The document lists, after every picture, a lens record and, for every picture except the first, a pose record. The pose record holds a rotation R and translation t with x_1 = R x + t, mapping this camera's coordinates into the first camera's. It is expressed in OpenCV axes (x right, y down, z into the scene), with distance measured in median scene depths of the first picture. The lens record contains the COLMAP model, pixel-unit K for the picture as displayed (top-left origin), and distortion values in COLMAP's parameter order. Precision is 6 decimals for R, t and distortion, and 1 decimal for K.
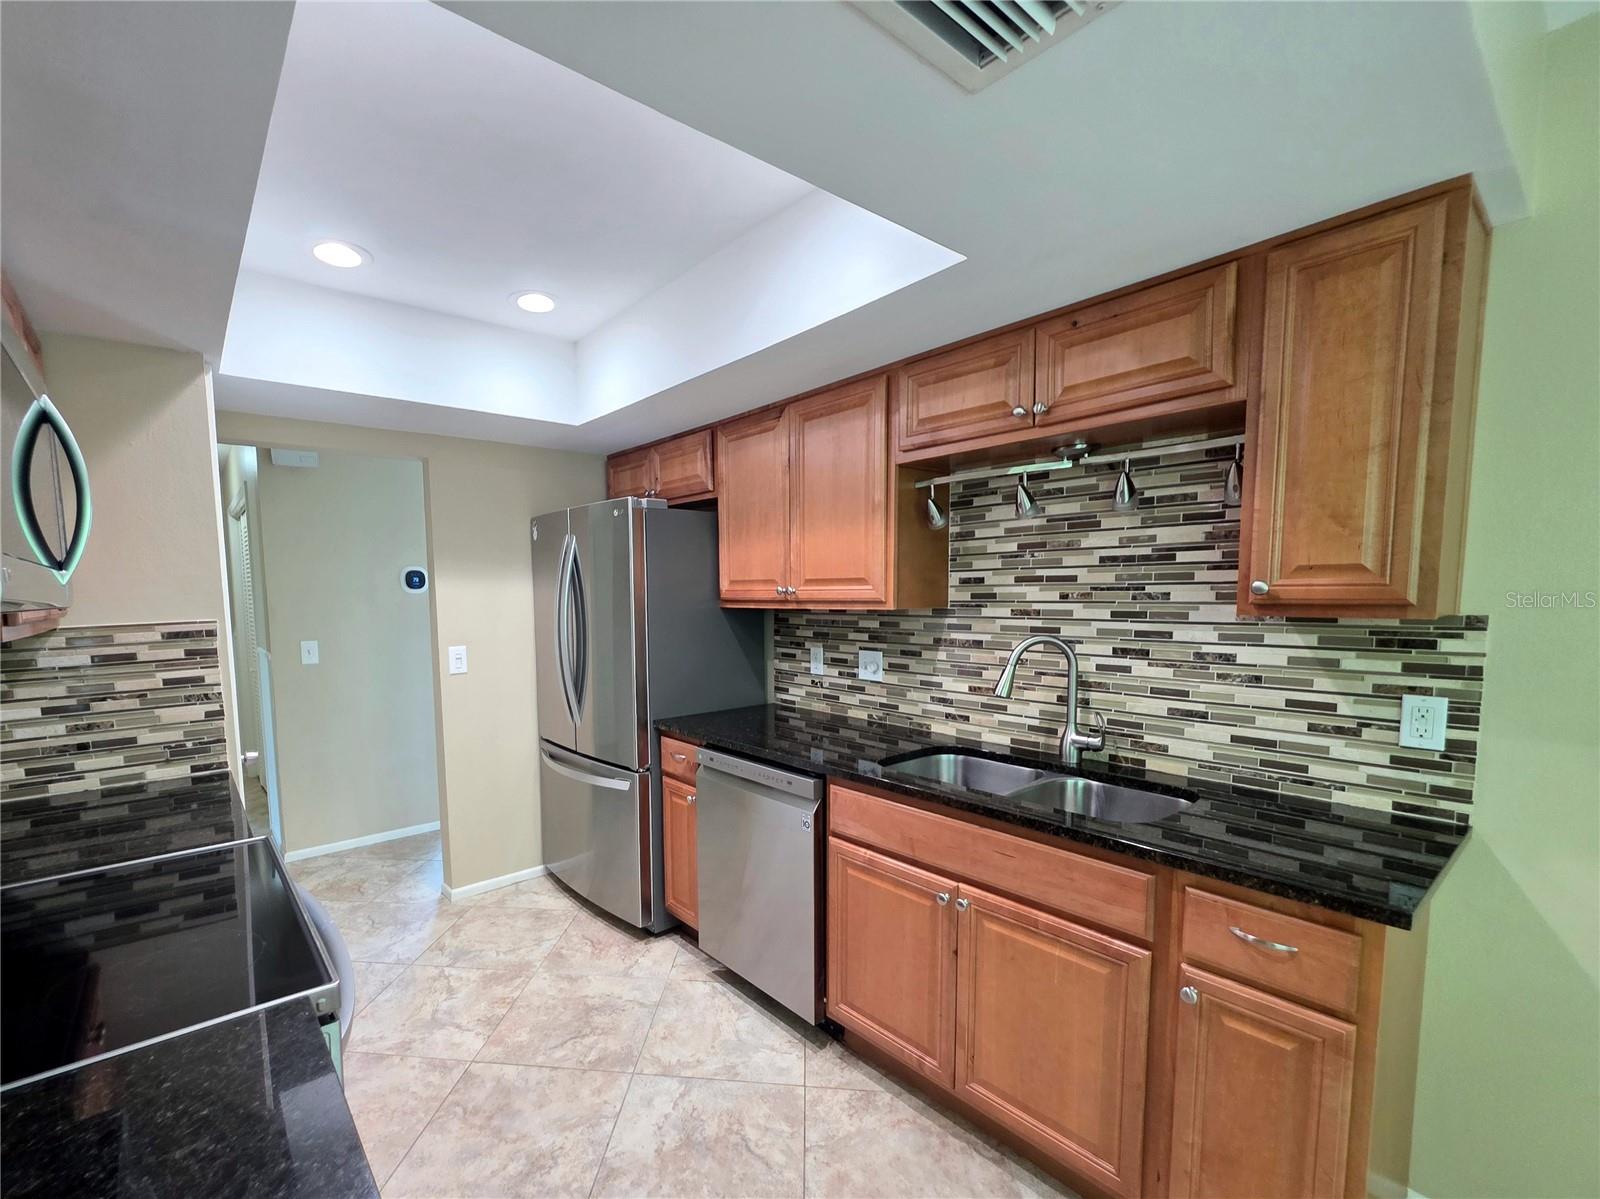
lens RADIAL K [[701.8, 0, 723.4], [0, 701.8, 653.9], [0, 0, 1]] dist [-0.000245, -0.000236]
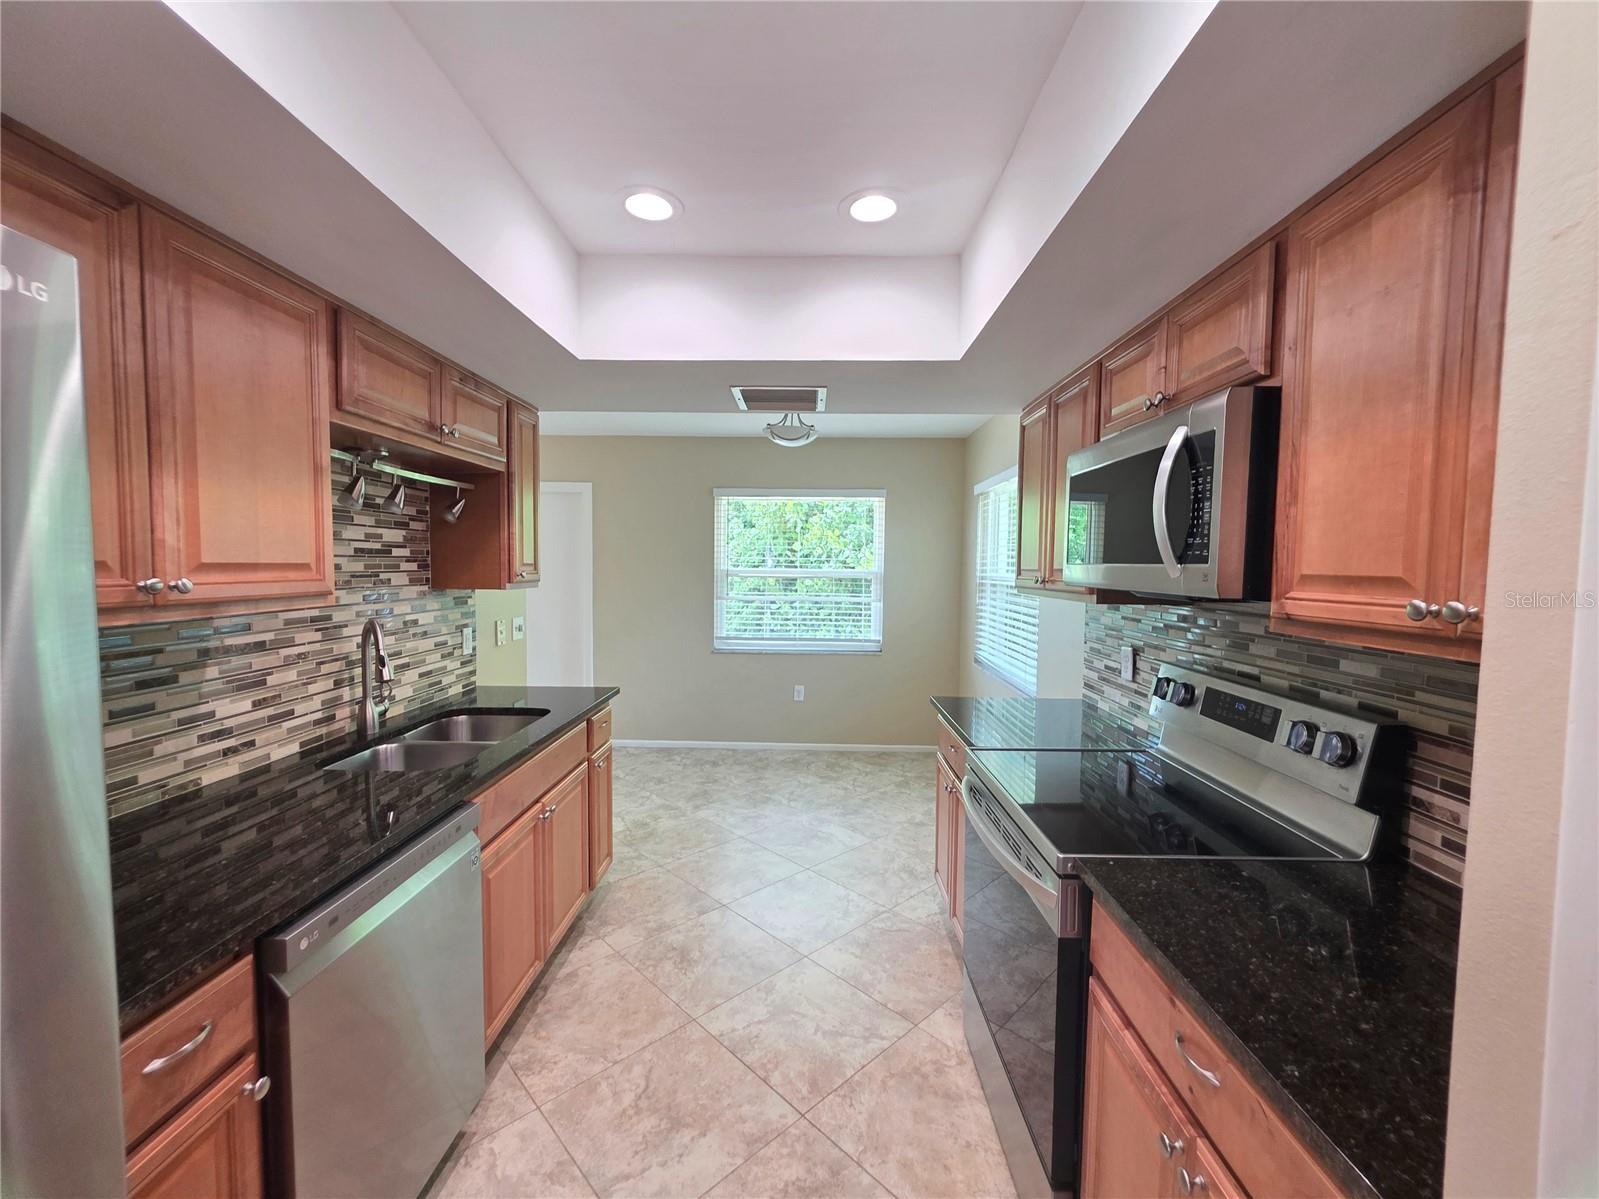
lens RADIAL K [[662.1, 0, 799.5], [0, 662.1, 599.5], [0, 0, 1]] dist [0.000238, -0.000169]
pose [[-0.773984, -0.028504, 0.632563, -0.689546], [0.059005, 0.991393, 0.116871, -0.137552], [-0.630450, 0.127781, -0.765640, 1.363780]]
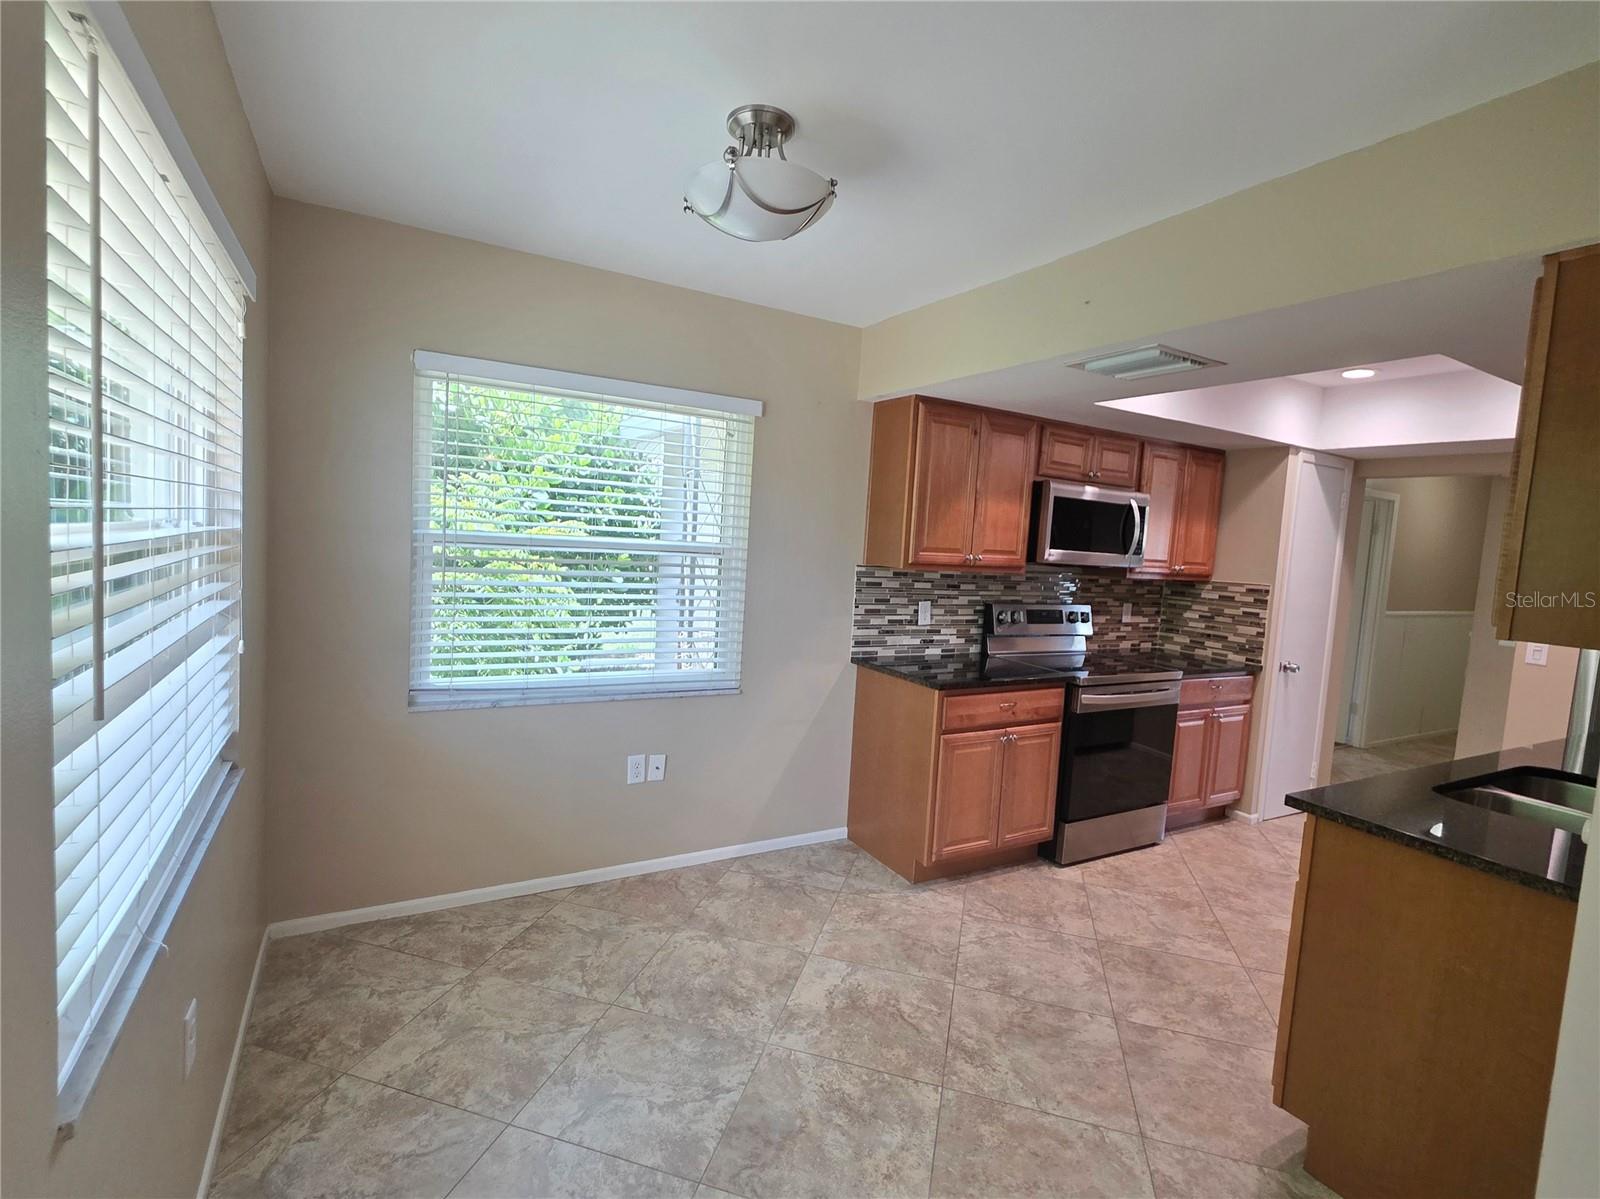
lens RADIAL K [[754.3, 0, 793.5], [0, 754.3, 593.2], [0, 0, 1]] dist [0.002449, 0.000079]
pose [[-0.153476, 0.083349, -0.984631, 1.497198], [-0.151564, 0.982660, 0.106806, -0.049915], [0.976460, 0.165627, -0.138182, 0.032170]]
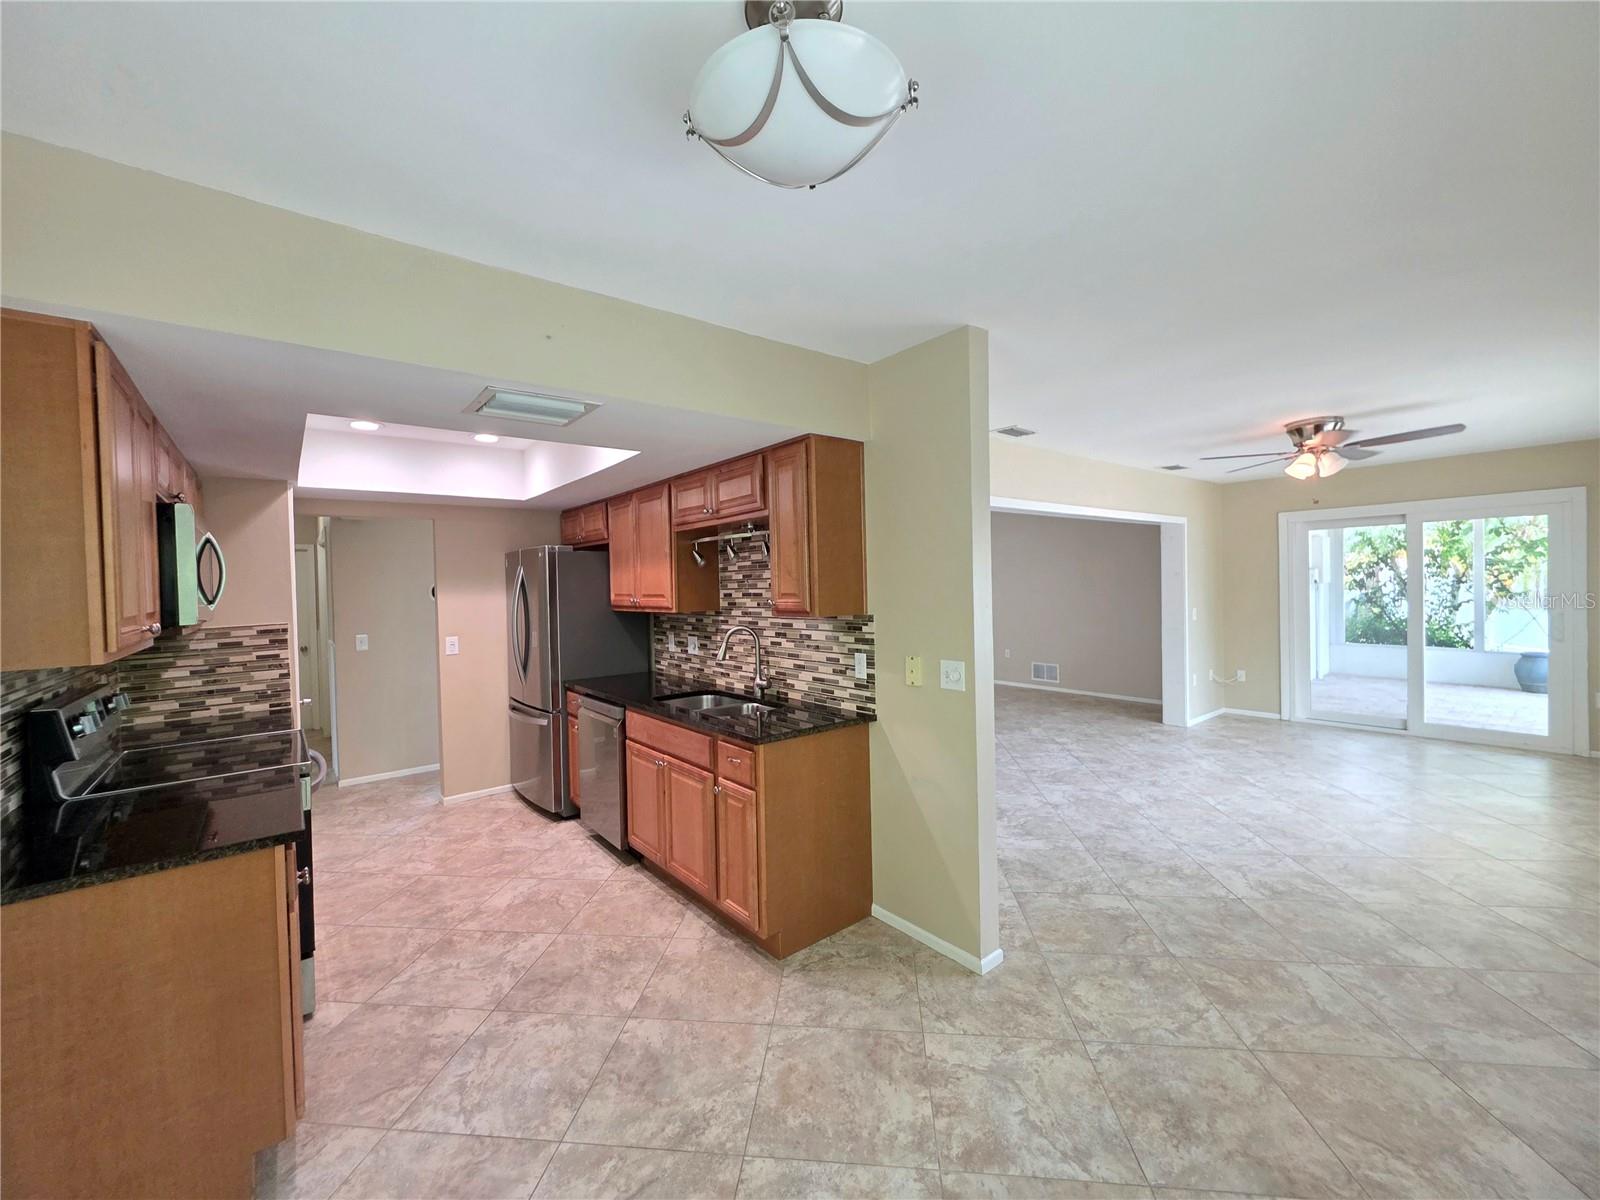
lens RADIAL K [[644.8, 0, 795.7], [0, 644.8, 595.0], [0, 0, 1]] dist [0.002145, -0.000405]
pose [[0.999909, -0.011509, 0.006975, 0.590409], [0.012009, 0.997002, -0.076442, 0.023254], [-0.006074, 0.076519, 0.997050, -0.690593]]
